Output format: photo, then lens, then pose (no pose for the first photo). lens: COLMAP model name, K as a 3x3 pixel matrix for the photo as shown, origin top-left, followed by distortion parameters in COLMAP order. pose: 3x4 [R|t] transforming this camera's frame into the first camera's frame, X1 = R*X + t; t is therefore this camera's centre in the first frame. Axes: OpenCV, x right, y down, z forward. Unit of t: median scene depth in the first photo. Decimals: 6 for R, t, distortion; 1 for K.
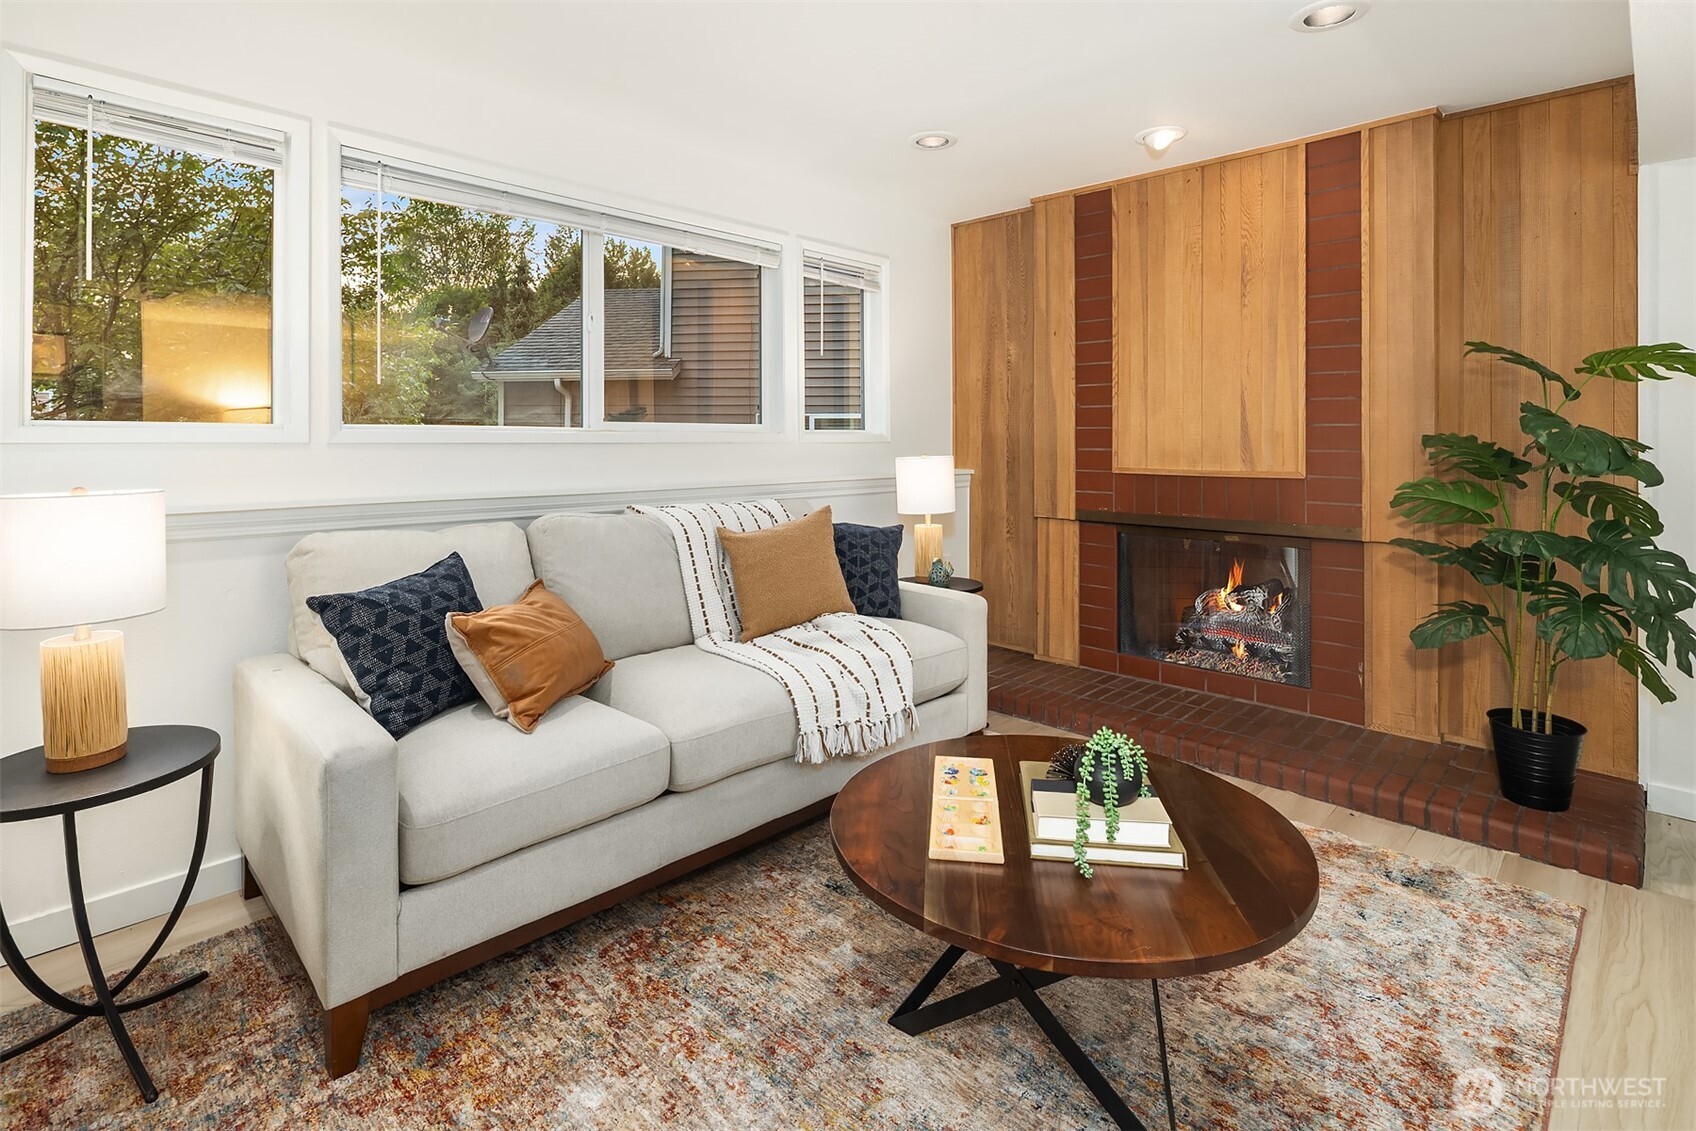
lens RADIAL K [[829.7, 0, 848.6], [0, 829.7, 442.7], [0, 0, 1]] dist [0.000169, -0.001250]
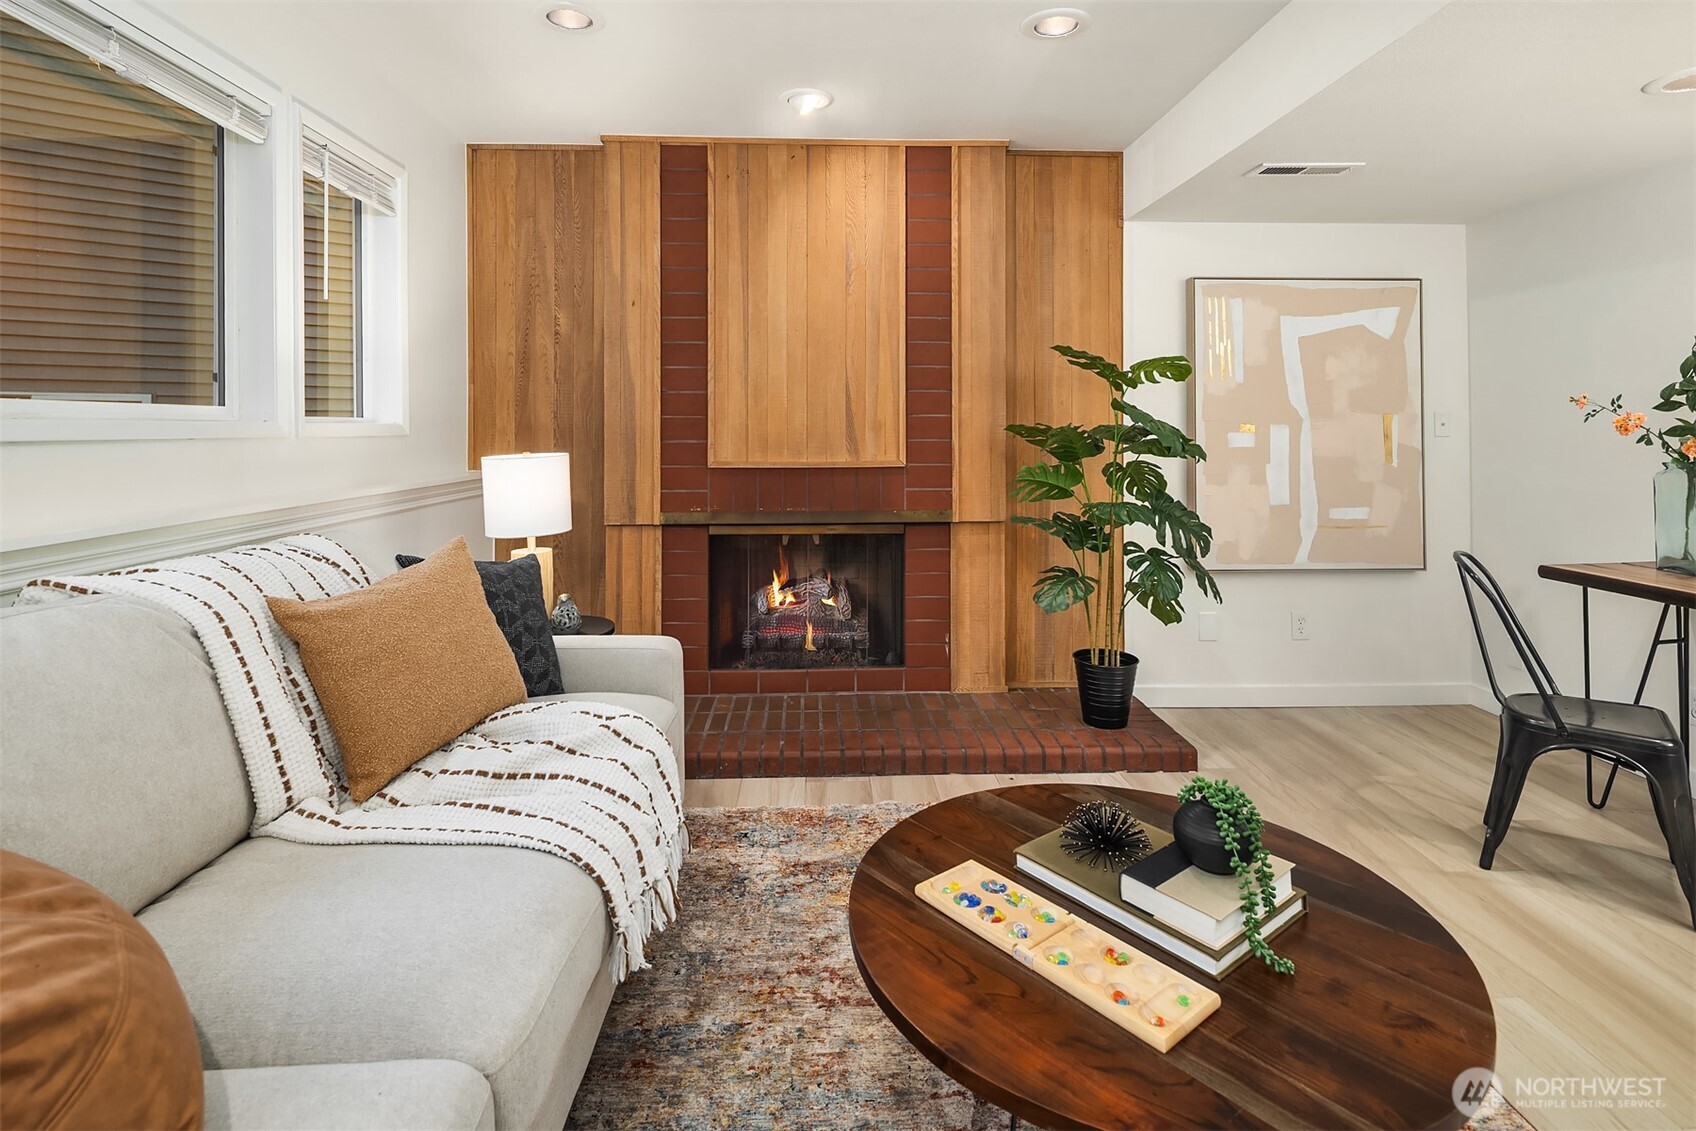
lens RADIAL K [[841.0, 0, 858.2], [0, 841.0, 418.6], [0, 0, 1]] dist [0.001798, -0.001589]
pose [[0.692106, 0.004701, 0.721780, -0.260217], [0.007088, 0.999886, -0.013309, -0.003348], [-0.721761, 0.014327, 0.691994, 0.319578]]
